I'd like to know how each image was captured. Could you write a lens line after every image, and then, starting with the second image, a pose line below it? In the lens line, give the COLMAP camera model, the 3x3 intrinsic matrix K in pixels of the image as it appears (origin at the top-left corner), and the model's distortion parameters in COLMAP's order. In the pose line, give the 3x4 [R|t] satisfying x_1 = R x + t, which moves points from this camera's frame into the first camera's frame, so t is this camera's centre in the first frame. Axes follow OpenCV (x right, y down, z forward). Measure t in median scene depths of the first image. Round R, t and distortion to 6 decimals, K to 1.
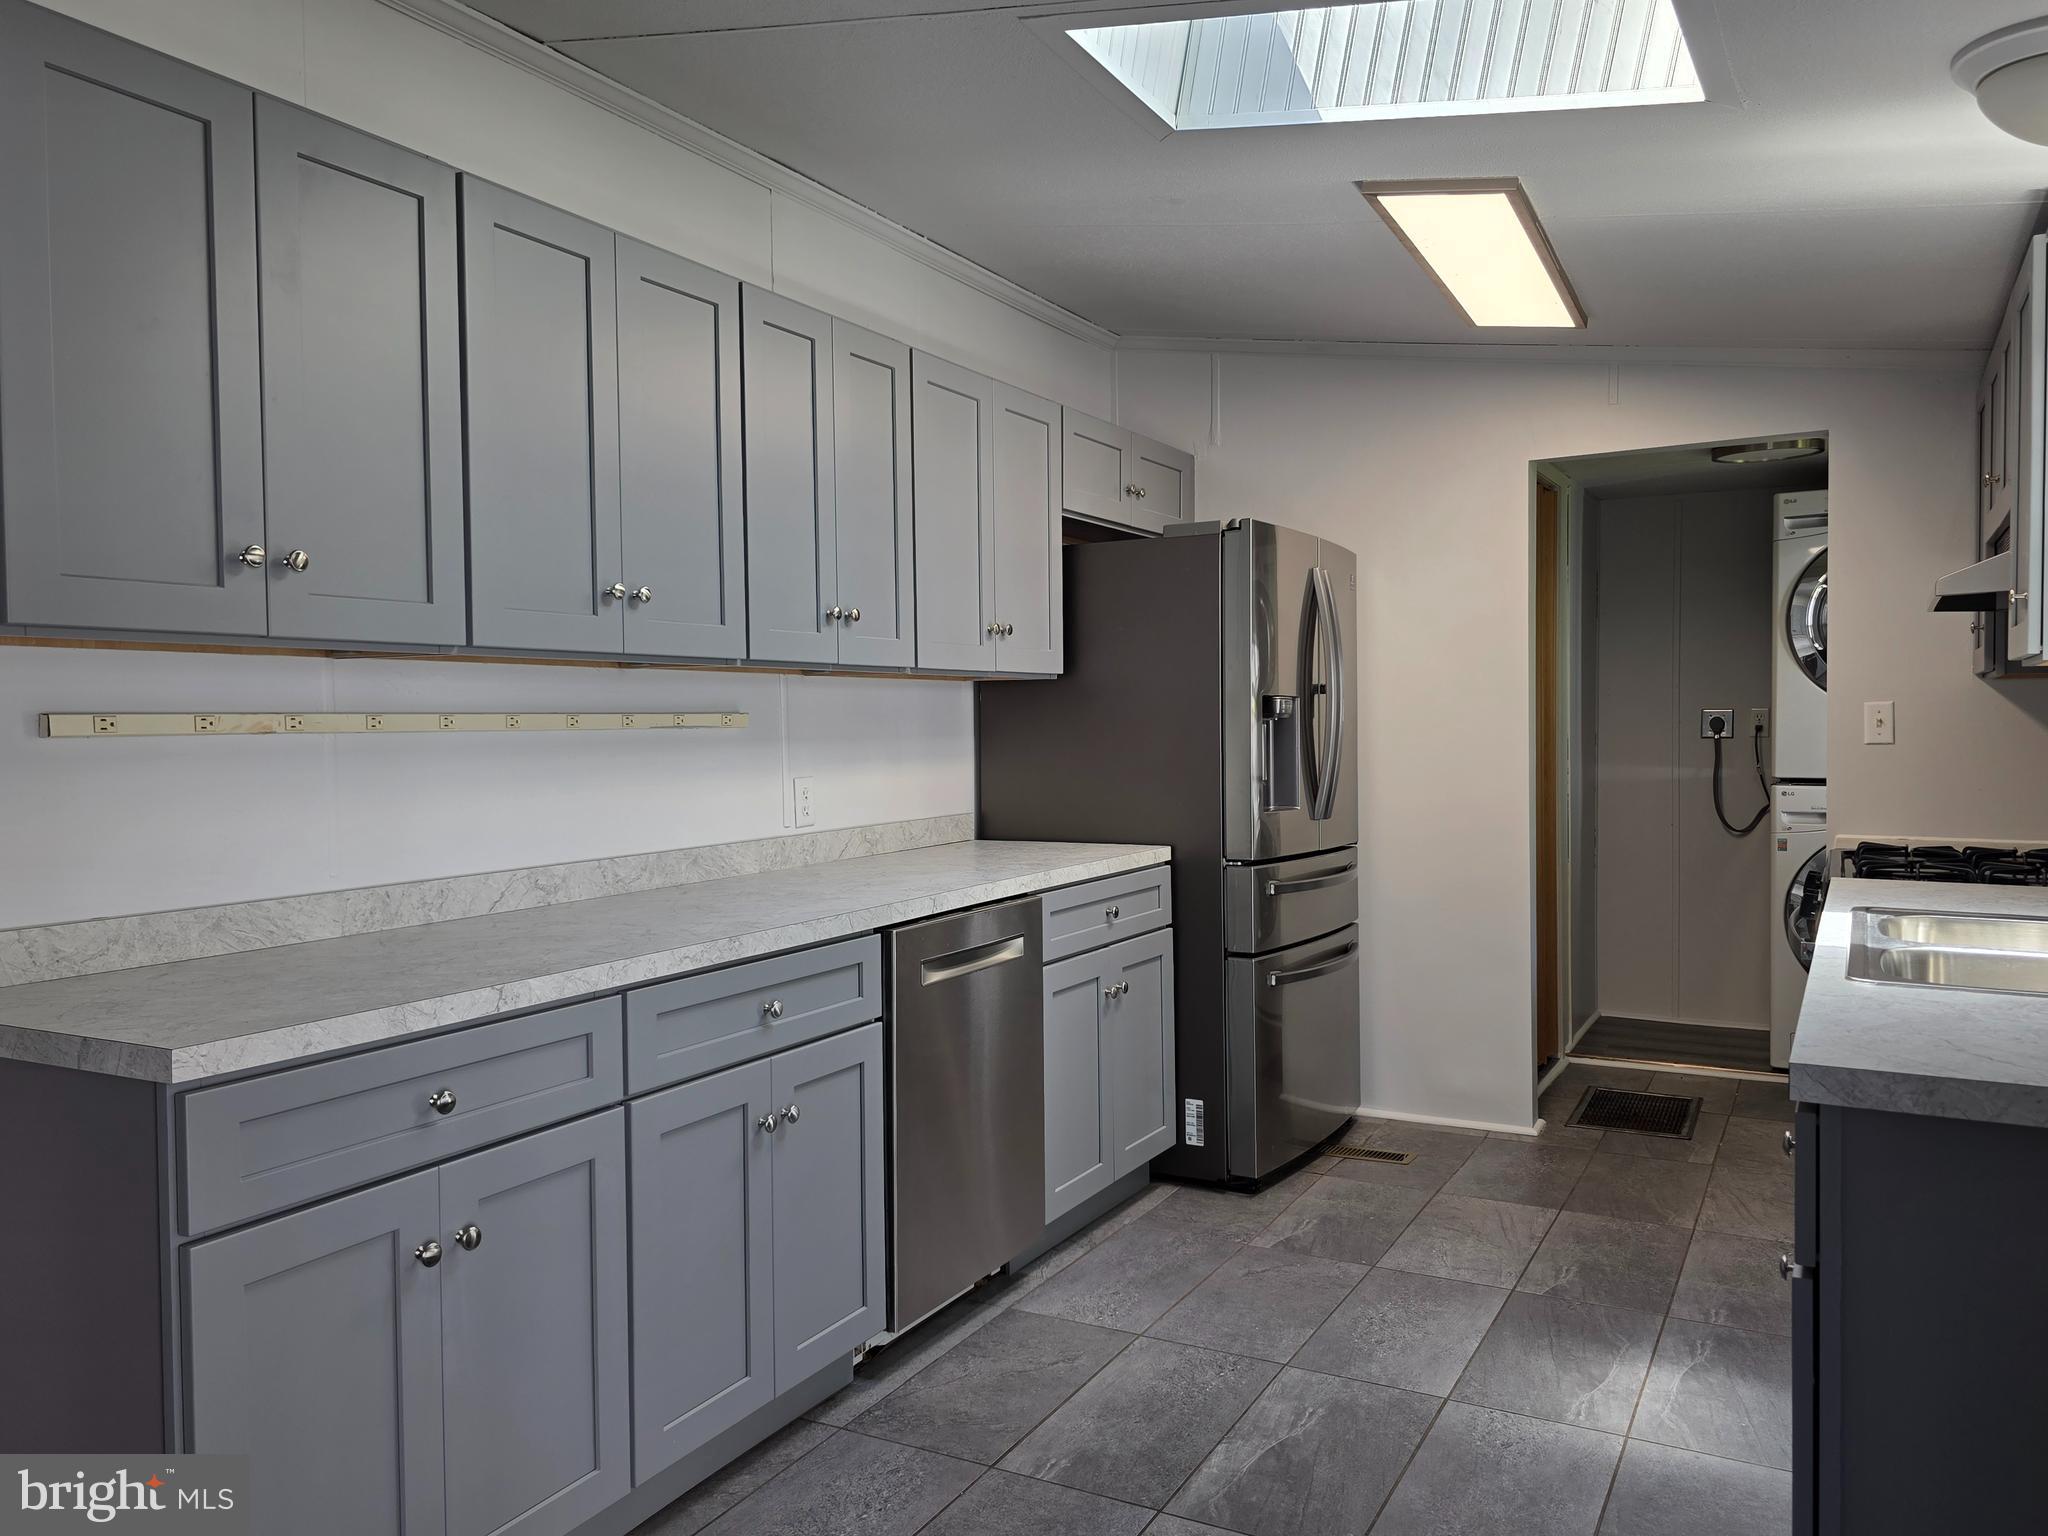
lens RADIAL K [[1529.2, 0, 1024.2], [0, 1529.2, 761.2], [0, 0, 1]] dist [0.061695, -0.057091]
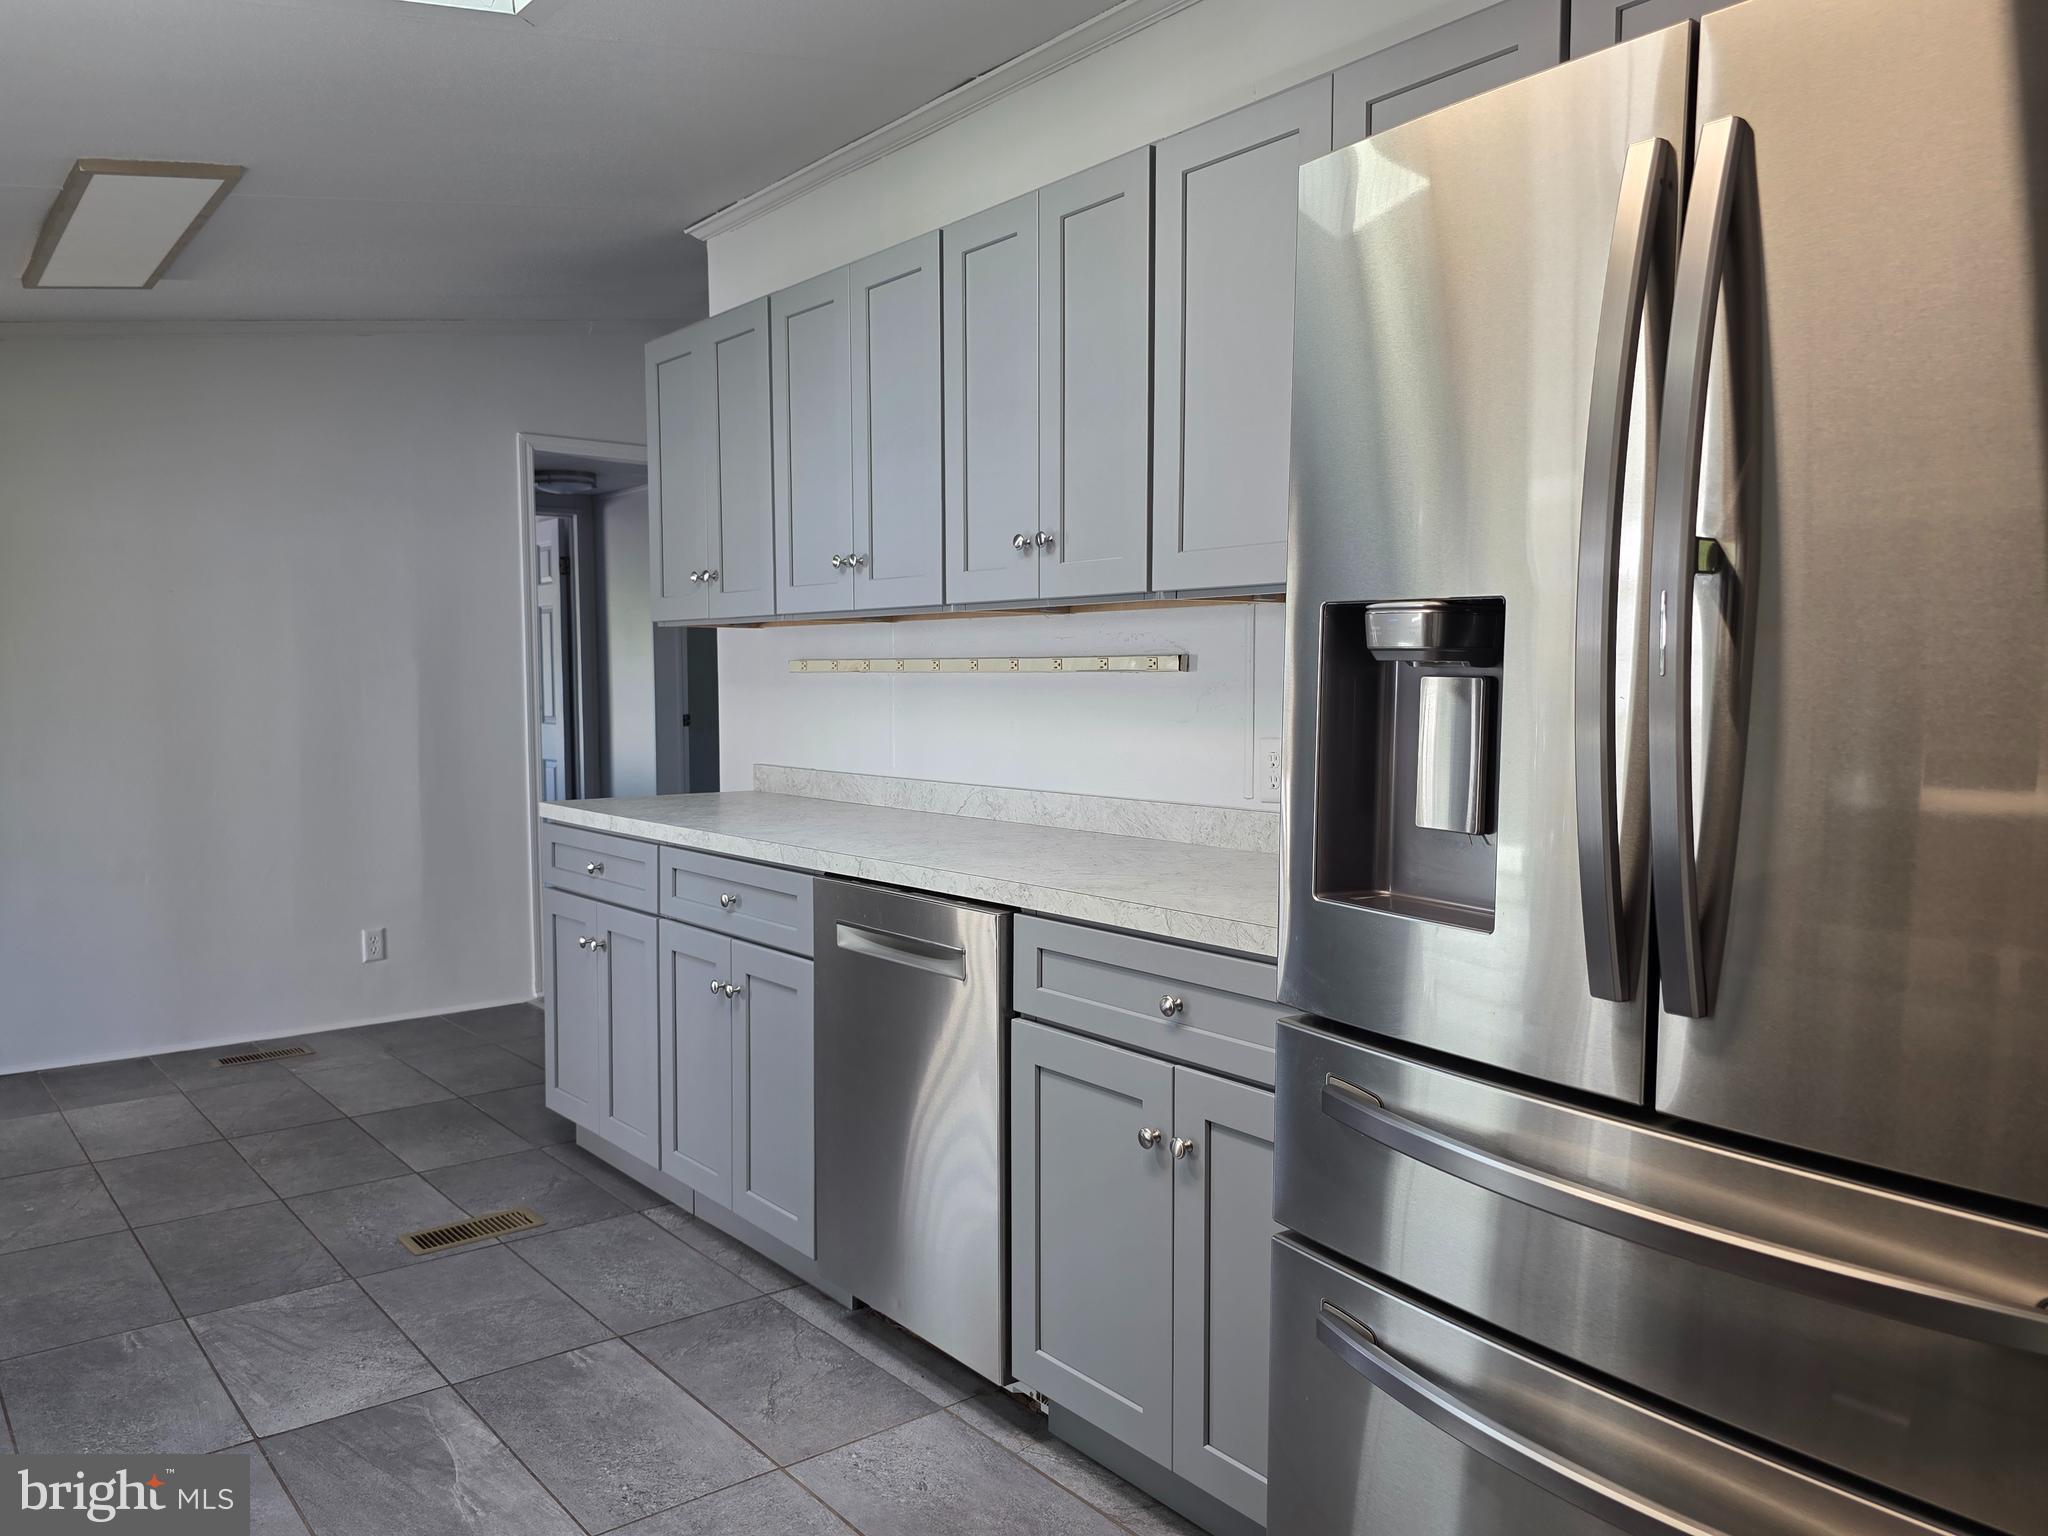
lens RADIAL K [[1529.2, 0, 1021.5], [0, 1529.2, 756.9], [0, 0, 1]] dist [0.061695, -0.057091]
pose [[-0.395718, 0.062465, -0.916245, 0.704499], [-0.018573, 0.996936, 0.075987, -0.041552], [0.918184, 0.047087, -0.393345, 1.381246]]
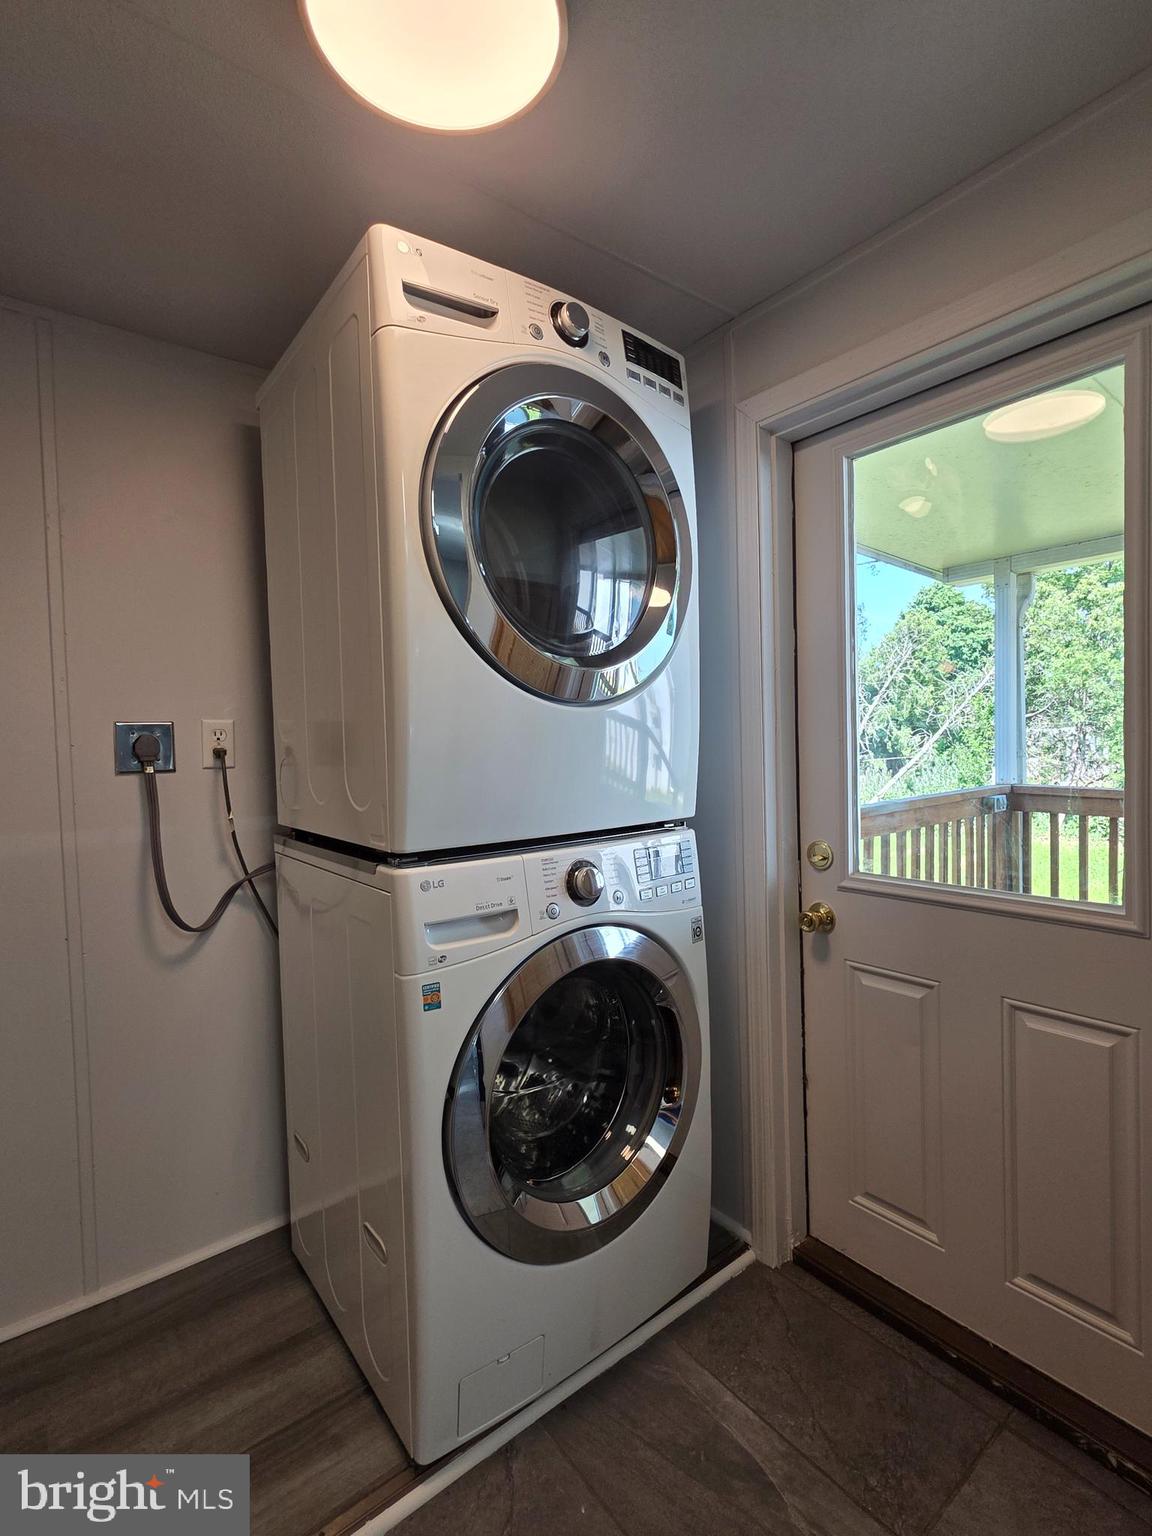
lens RADIAL K [[723.5, 0, 577.9], [0, 723.5, 769.2], [0, 0, 1]] dist [0.000204, 0.000648]
pose [[0.398908, -0.034345, 0.916348, 0.511747], [0.045638, 0.998804, 0.017568, -0.025783], [-0.915855, 0.034812, 0.399998, 1.428701]]
